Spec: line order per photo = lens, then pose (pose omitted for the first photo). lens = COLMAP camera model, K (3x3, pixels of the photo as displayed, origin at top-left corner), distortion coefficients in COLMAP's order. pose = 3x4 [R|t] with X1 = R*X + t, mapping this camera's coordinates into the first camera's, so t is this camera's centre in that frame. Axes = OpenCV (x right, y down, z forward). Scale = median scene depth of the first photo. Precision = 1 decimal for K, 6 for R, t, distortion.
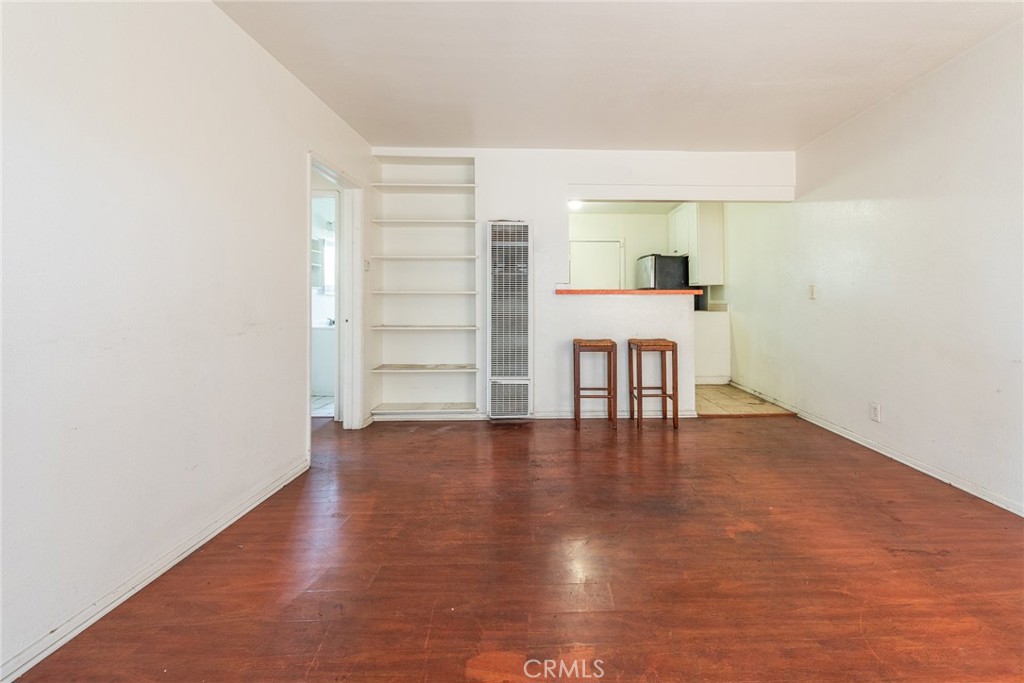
lens RADIAL K [[421.4, 0, 558.7], [0, 421.4, 296.6], [0, 0, 1]] dist [0.004278, -0.000515]
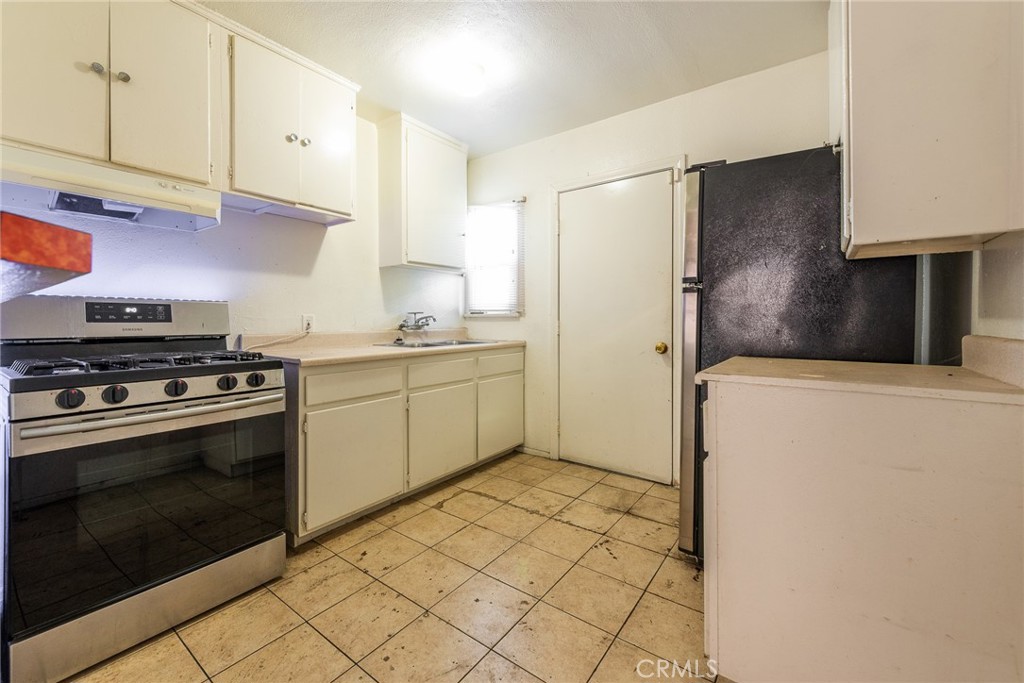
lens RADIAL K [[417.5, 0, 498.0], [0, 417.5, 322.3], [0, 0, 1]] dist [0.011116, -0.000092]
pose [[0.772396, 0.000179, -0.635141, 0.497741], [0.011524, 0.999831, 0.014295, 0.007785], [0.635037, -0.018361, 0.772264, 1.105482]]
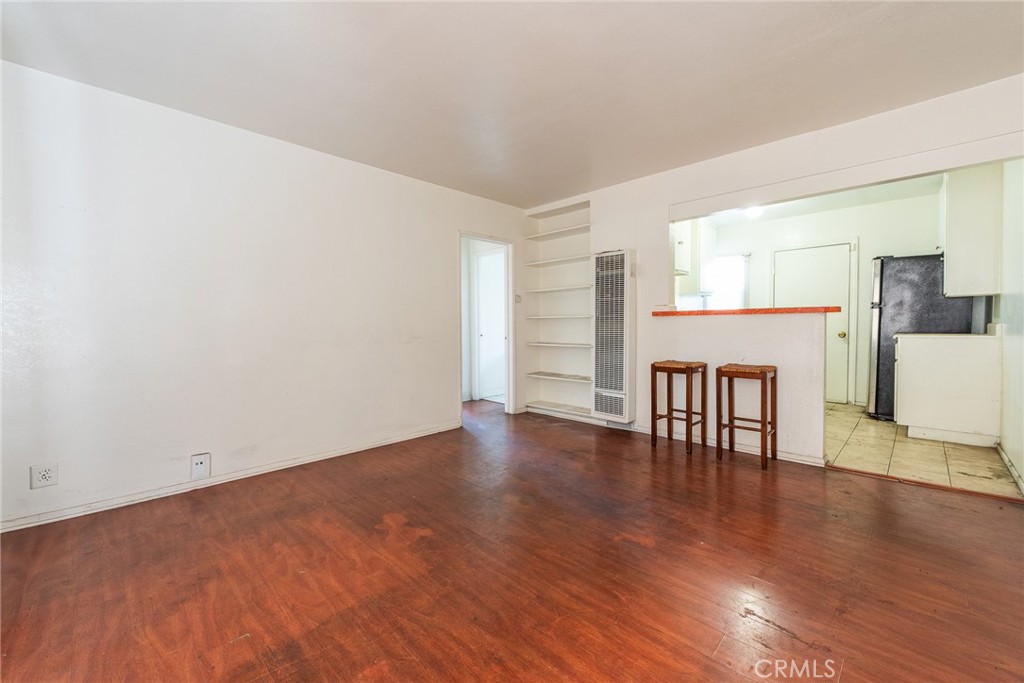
lens RADIAL K [[414.3, 0, 512.5], [0, 414.3, 334.6], [0, 0, 1]] dist [0.009938, -0.000445]
pose [[0.689387, 0.010758, -0.724313, 0.511399], [0.017791, 0.999337, 0.031776, 0.001122], [0.724175, -0.034792, 0.688738, 0.044116]]
